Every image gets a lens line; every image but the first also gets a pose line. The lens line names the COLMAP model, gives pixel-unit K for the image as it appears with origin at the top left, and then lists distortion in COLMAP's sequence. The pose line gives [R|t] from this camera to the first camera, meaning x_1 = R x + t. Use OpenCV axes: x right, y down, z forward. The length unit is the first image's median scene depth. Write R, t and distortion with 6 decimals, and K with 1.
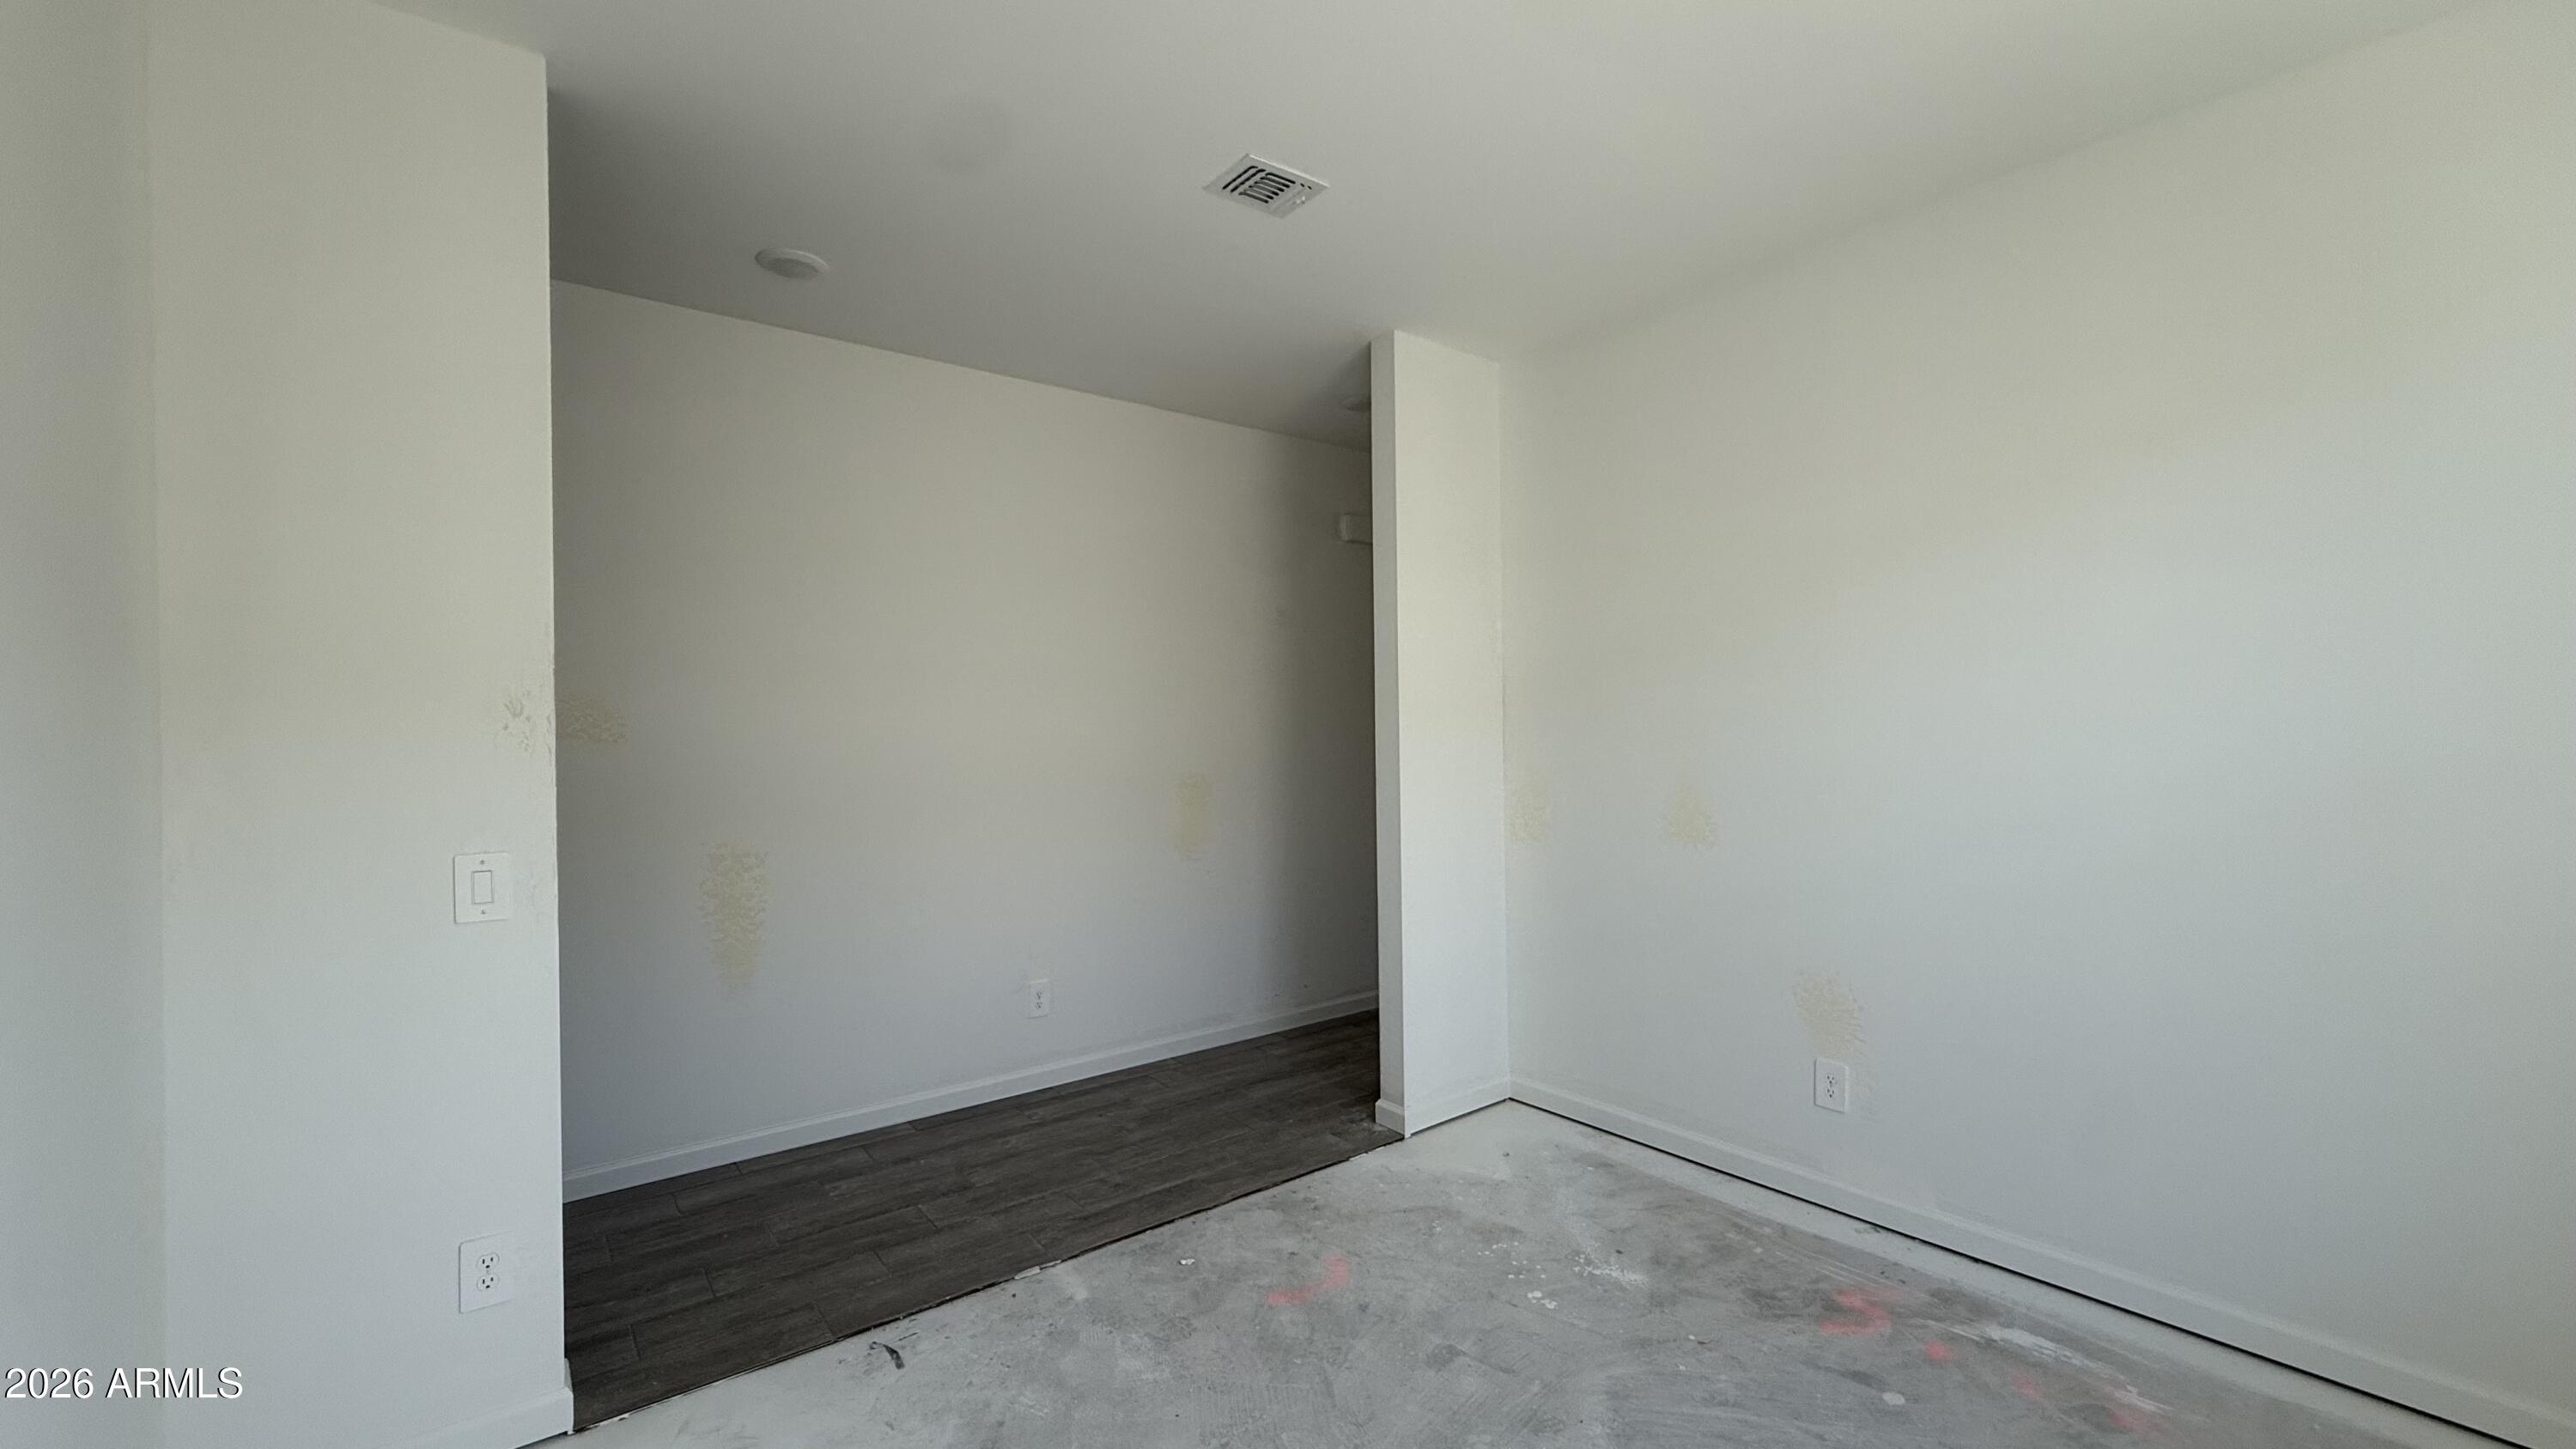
lens RADIAL K [[1029.4, 0, 1288.0], [0, 1029.4, 724.5], [0, 0, 1]] dist [-0.000052, -0.000033]
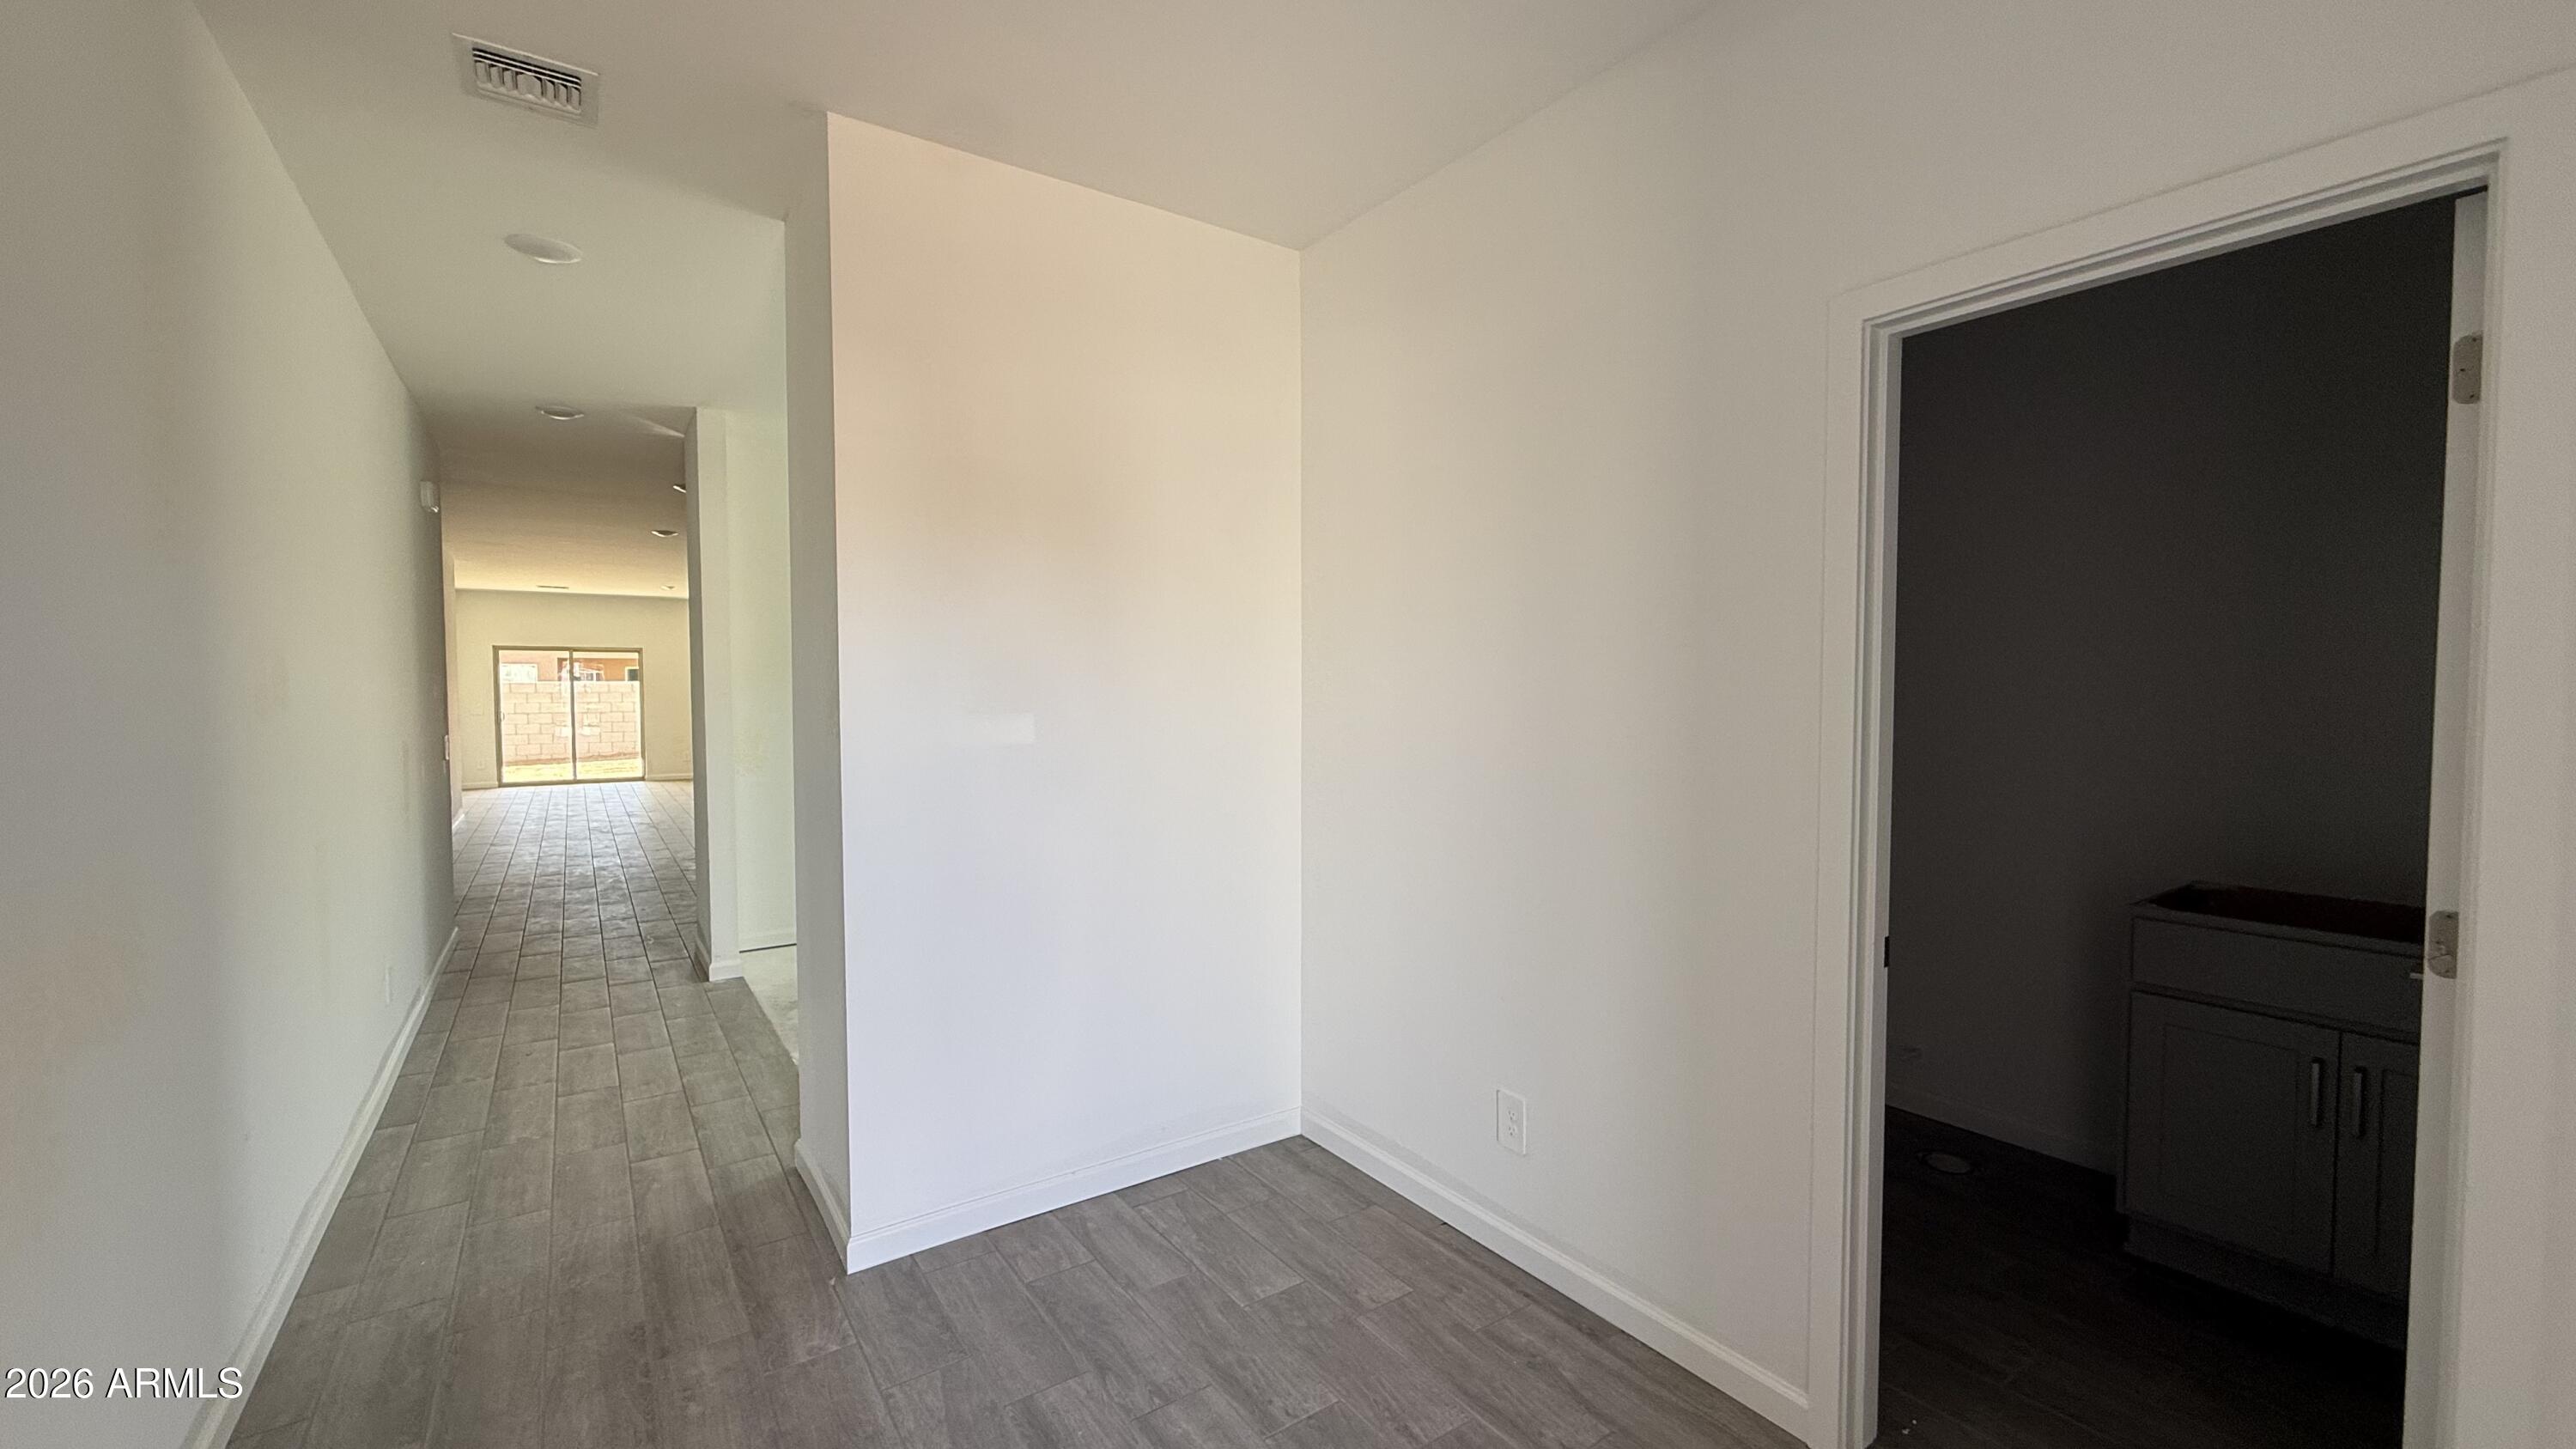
lens RADIAL K [[1029.4, 0, 1288.0], [0, 1029.4, 724.5], [0, 0, 1]] dist [-0.000052, -0.000033]
pose [[0.057770, -0.027186, 0.997960, -1.389433], [0.001680, 0.999630, 0.027135, 0.011206], [-0.998328, 0.000109, 0.057795, 0.175378]]
